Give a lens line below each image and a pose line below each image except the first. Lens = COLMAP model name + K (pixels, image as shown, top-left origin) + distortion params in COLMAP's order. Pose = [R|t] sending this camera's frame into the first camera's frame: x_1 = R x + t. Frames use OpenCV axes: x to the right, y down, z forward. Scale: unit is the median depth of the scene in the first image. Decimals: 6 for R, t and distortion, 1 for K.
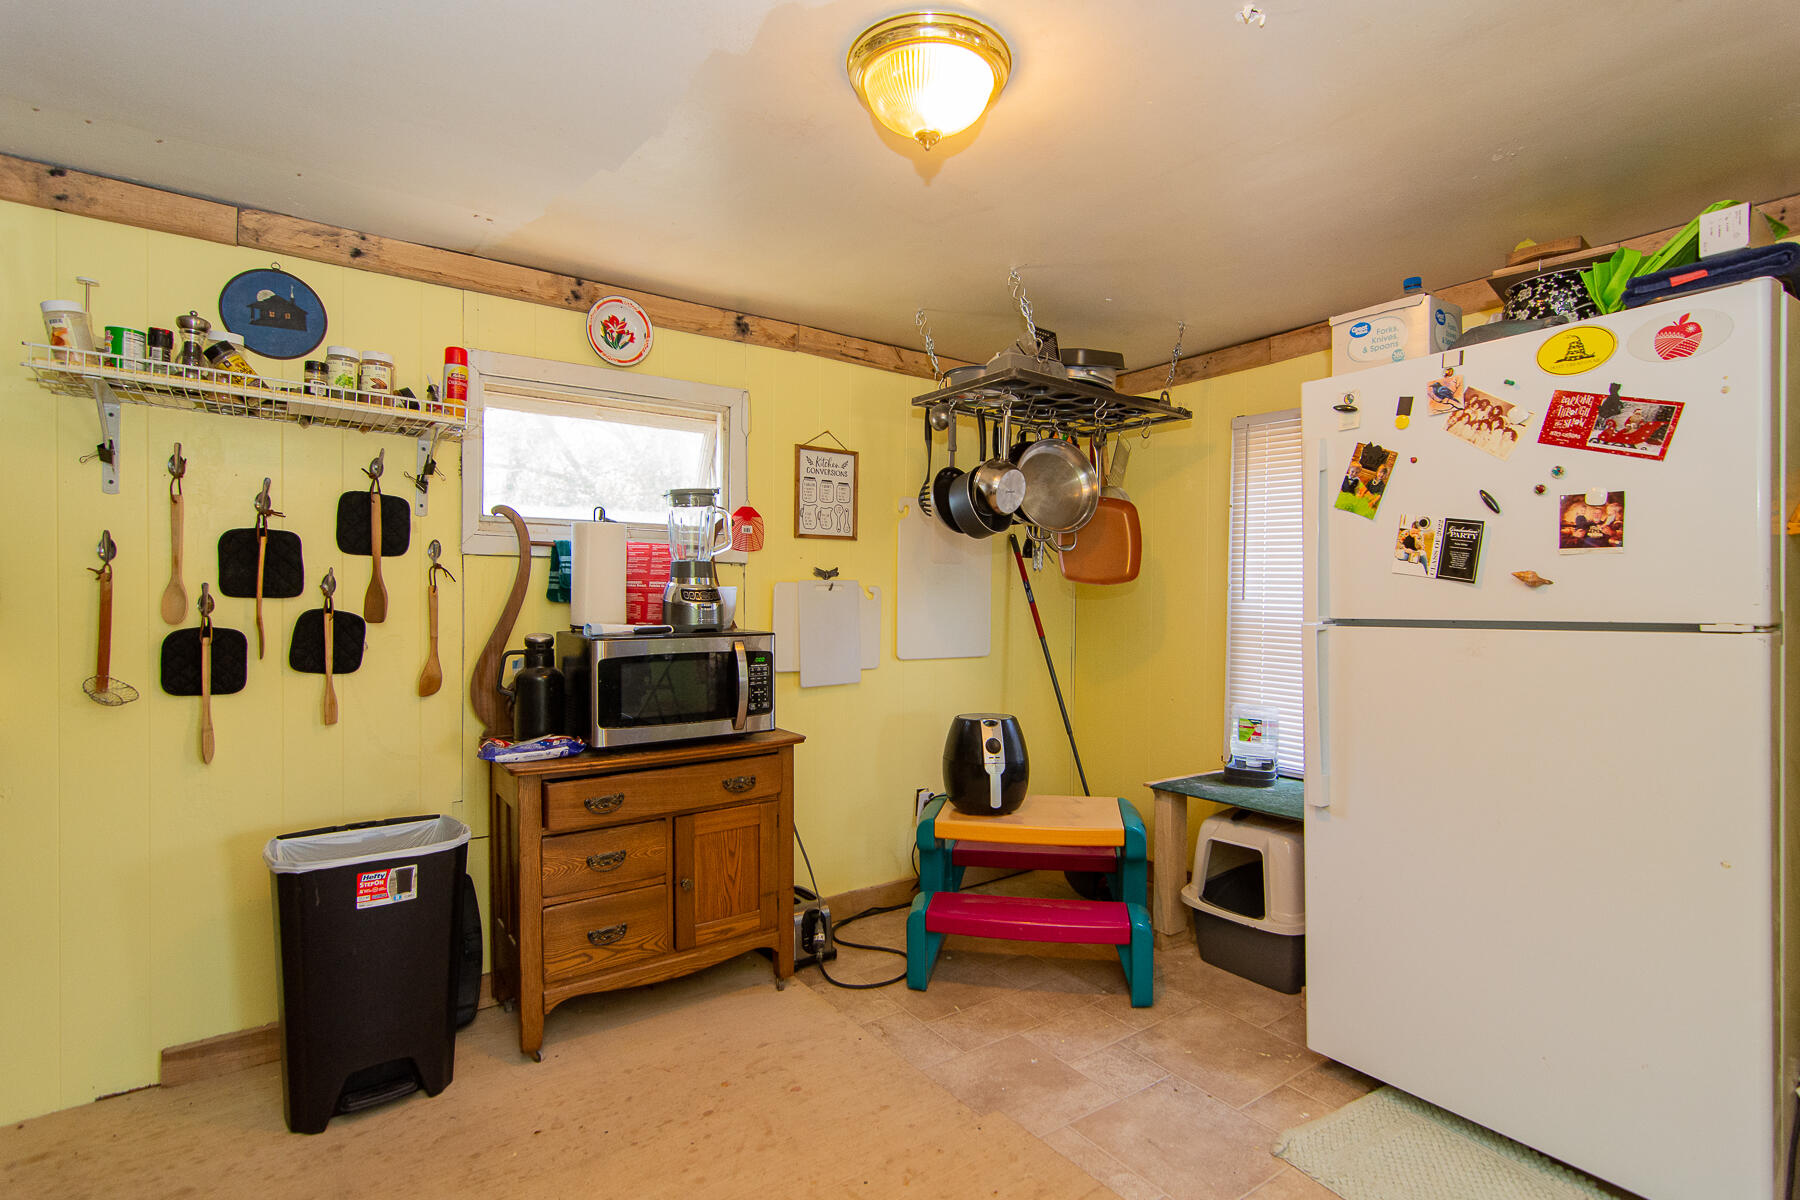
lens RADIAL K [[850.6, 0, 884.9], [0, 850.6, 587.9], [0, 0, 1]] dist [-0.000640, 0.000600]
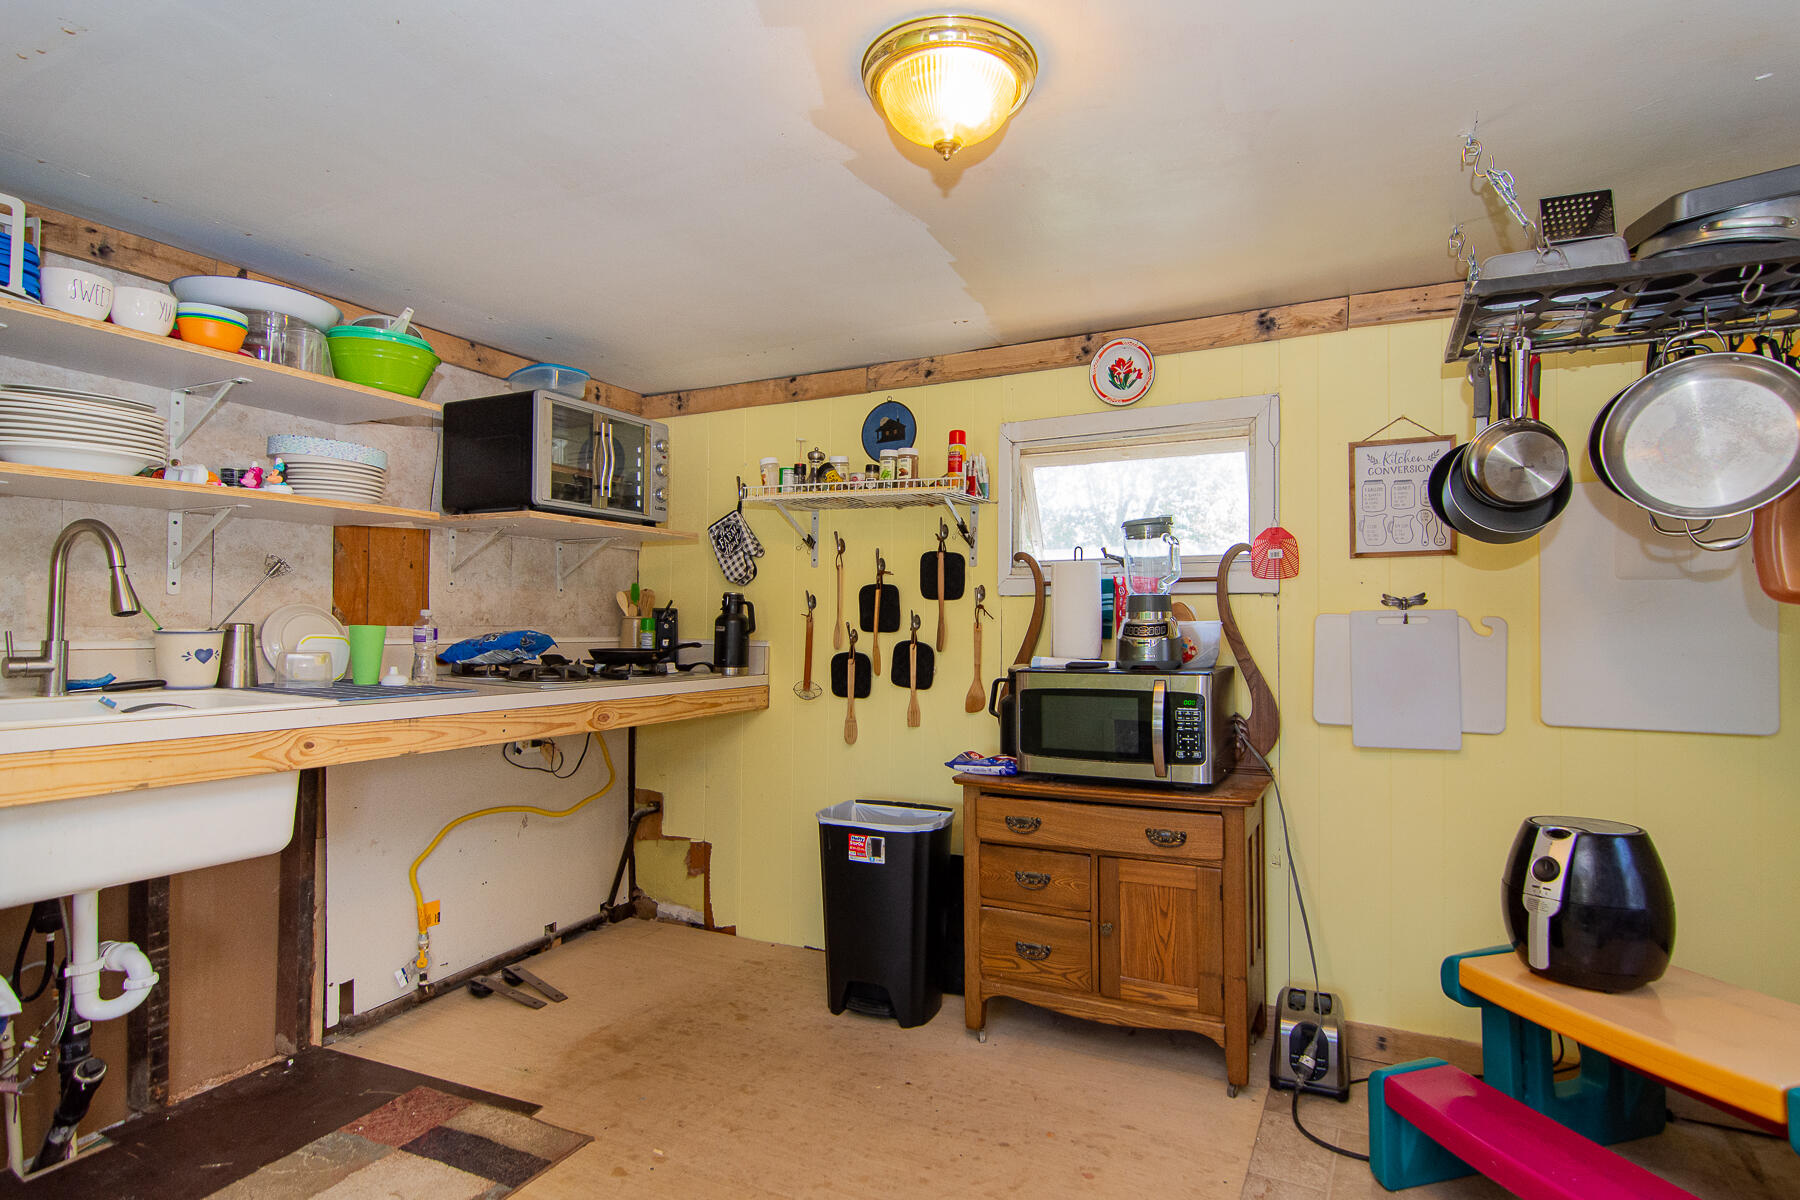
lens RADIAL K [[850.6, 0, 884.9], [0, 850.6, 587.9], [0, 0, 1]] dist [-0.000640, 0.000600]
pose [[0.494098, -0.043632, -0.868311, 0.492583], [0.009444, 0.998950, -0.044823, 0.001135], [0.869355, 0.013947, 0.493992, 0.289741]]
